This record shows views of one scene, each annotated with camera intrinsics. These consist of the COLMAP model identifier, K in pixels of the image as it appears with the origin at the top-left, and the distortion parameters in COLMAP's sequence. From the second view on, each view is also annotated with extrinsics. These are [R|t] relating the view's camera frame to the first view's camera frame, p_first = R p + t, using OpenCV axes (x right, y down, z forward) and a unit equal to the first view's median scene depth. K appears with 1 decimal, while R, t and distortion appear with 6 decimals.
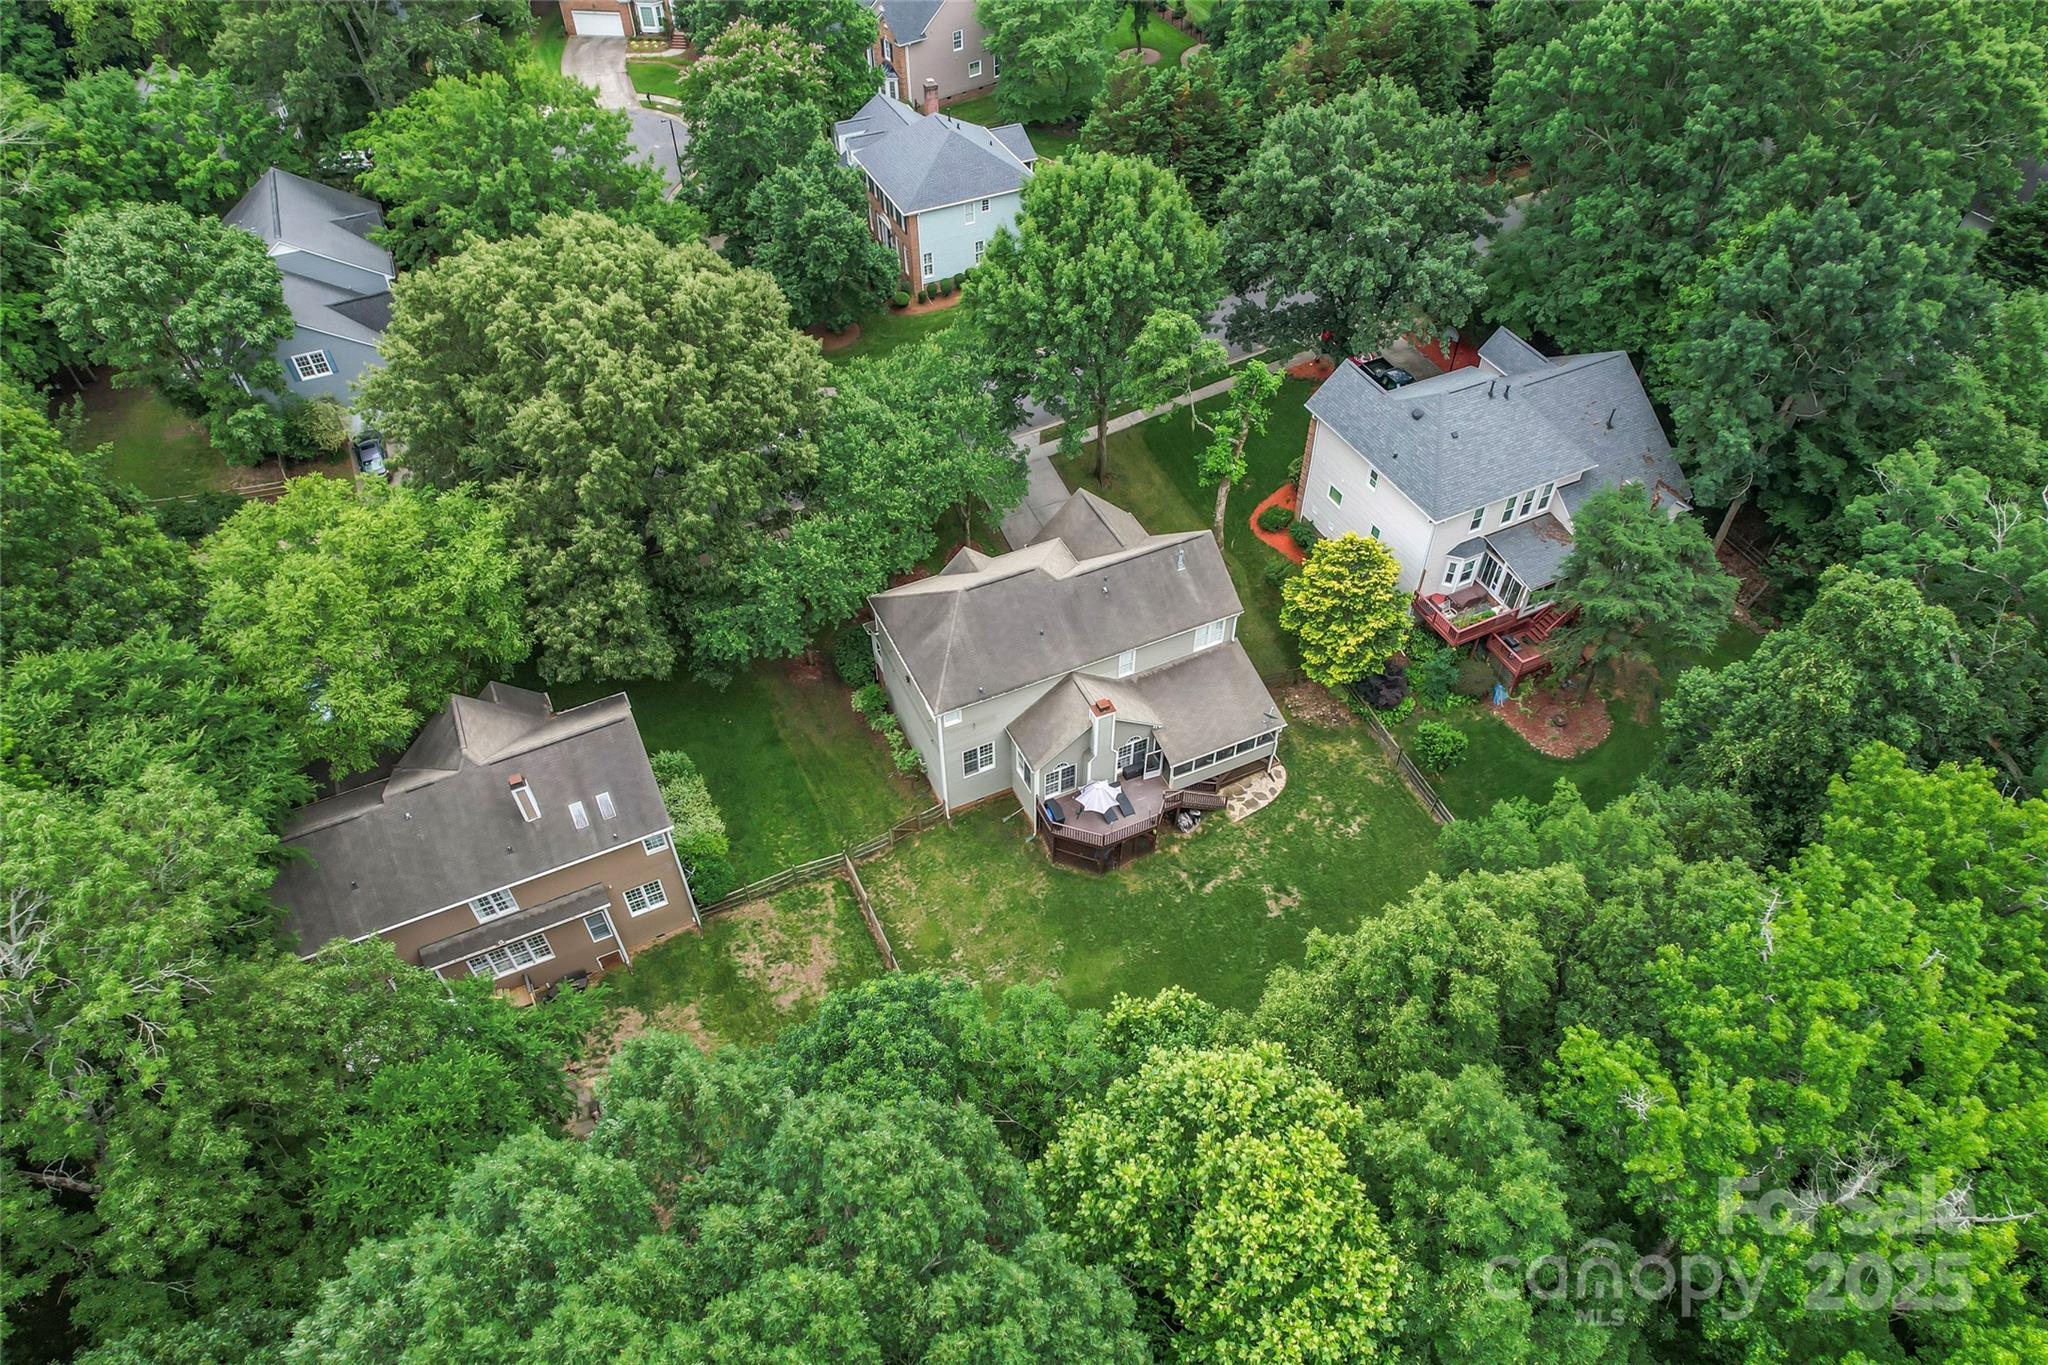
lens RADIAL K [[1280.3, 0, 1024.0], [0, 1280.3, 682.5], [0, 0, 1]] dist [-0.035956, 0.000106]
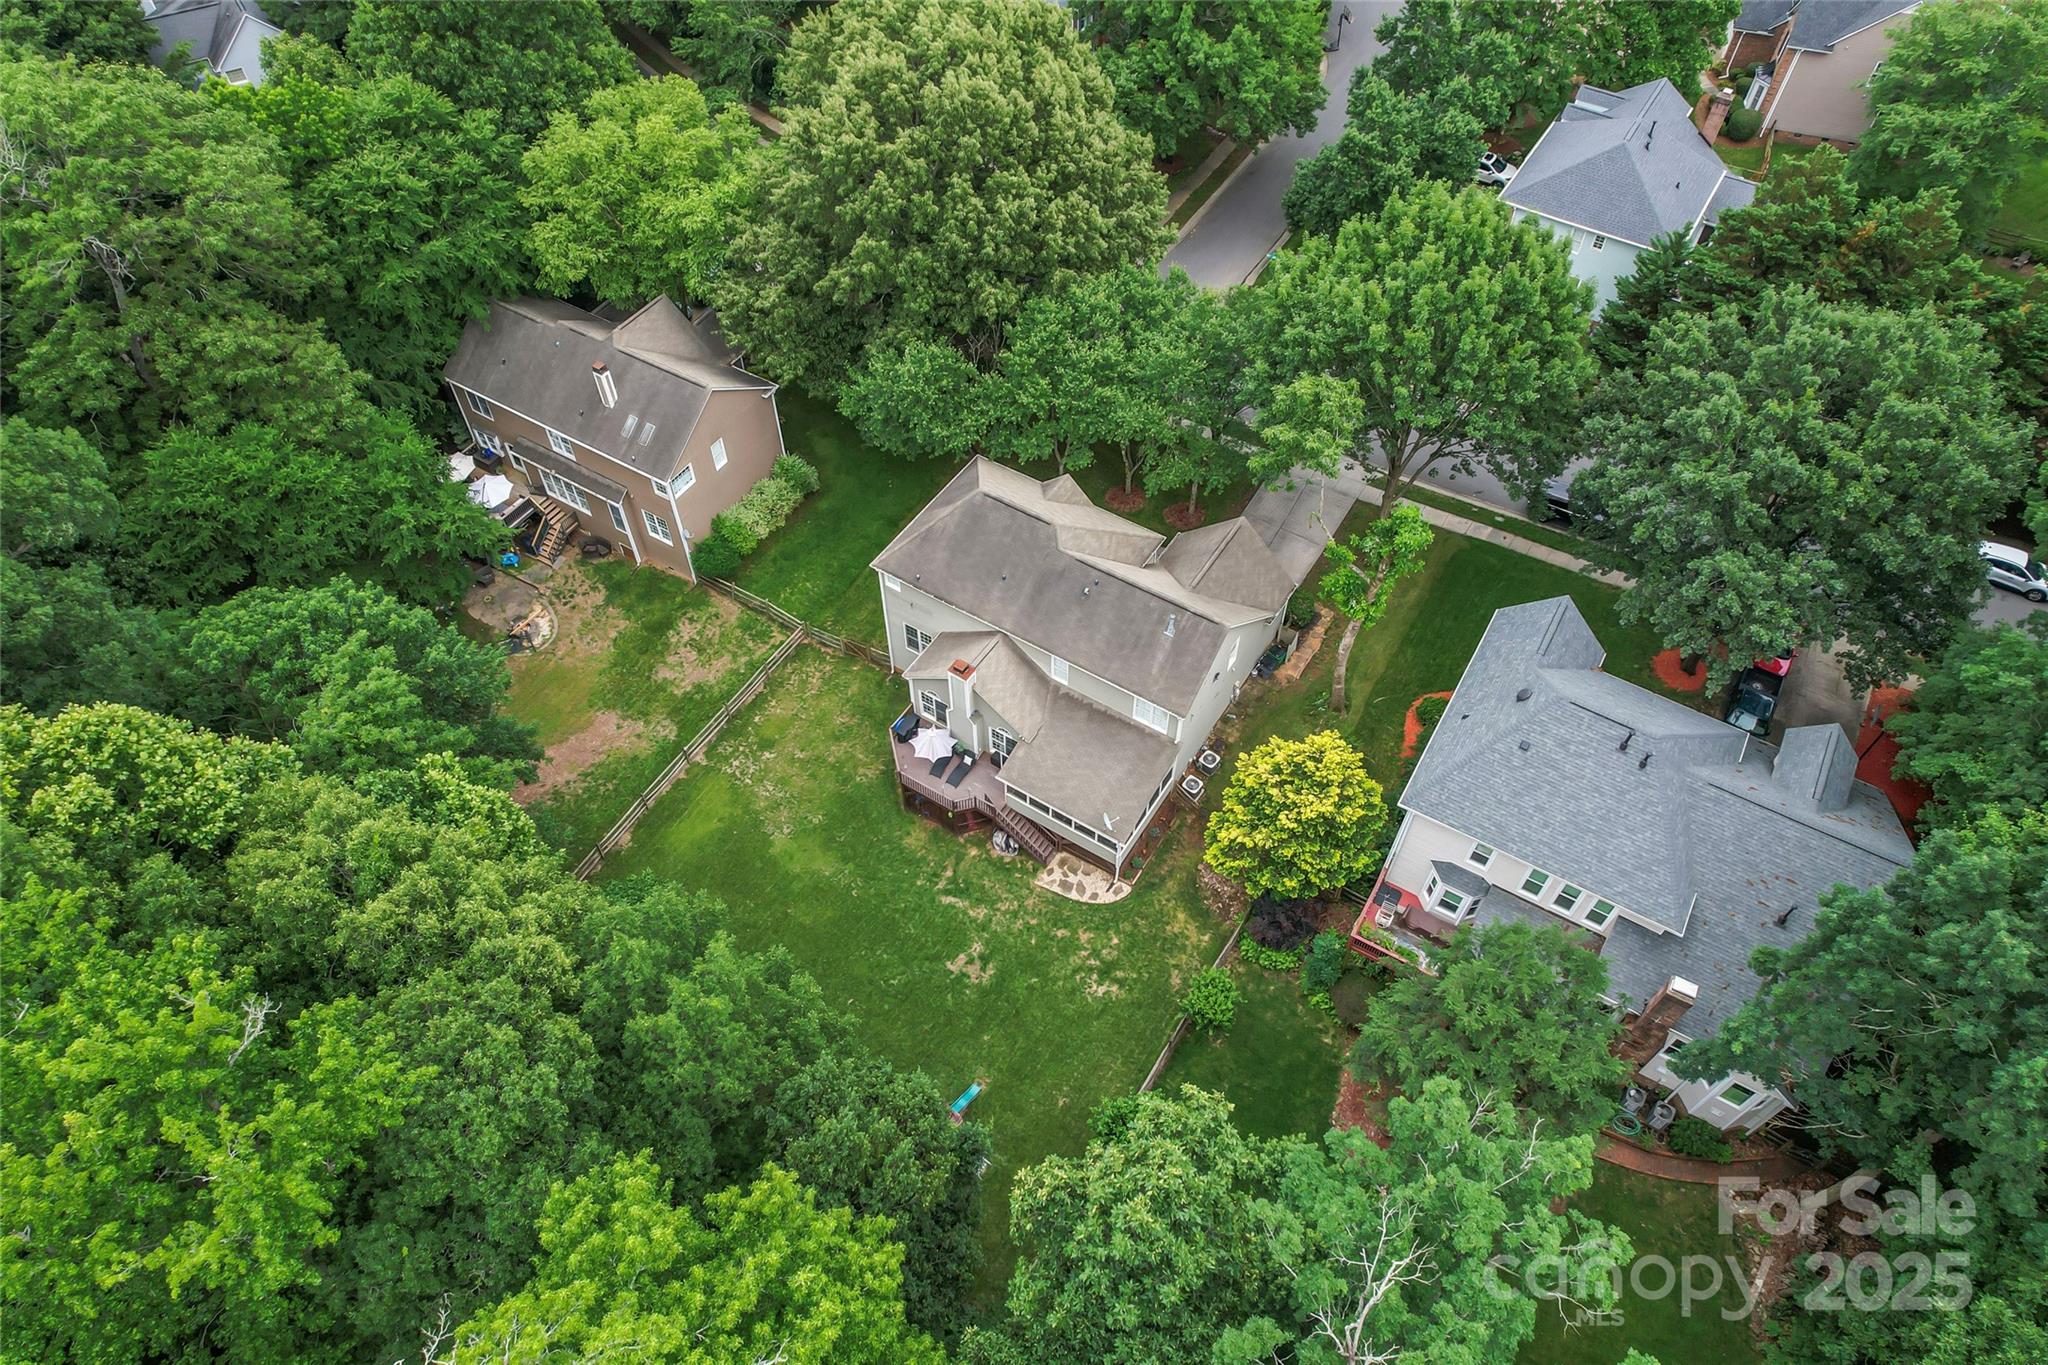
lens RADIAL K [[1280.3, 0, 1024.0], [0, 1280.3, 682.5], [0, 0, 1]] dist [-0.035956, 0.000106]
pose [[0.543664, 0.670061, -0.505418, 0.529142], [-0.613239, 0.728273, 0.305869, -0.269308], [0.573033, 0.143653, 0.806844, 0.247891]]
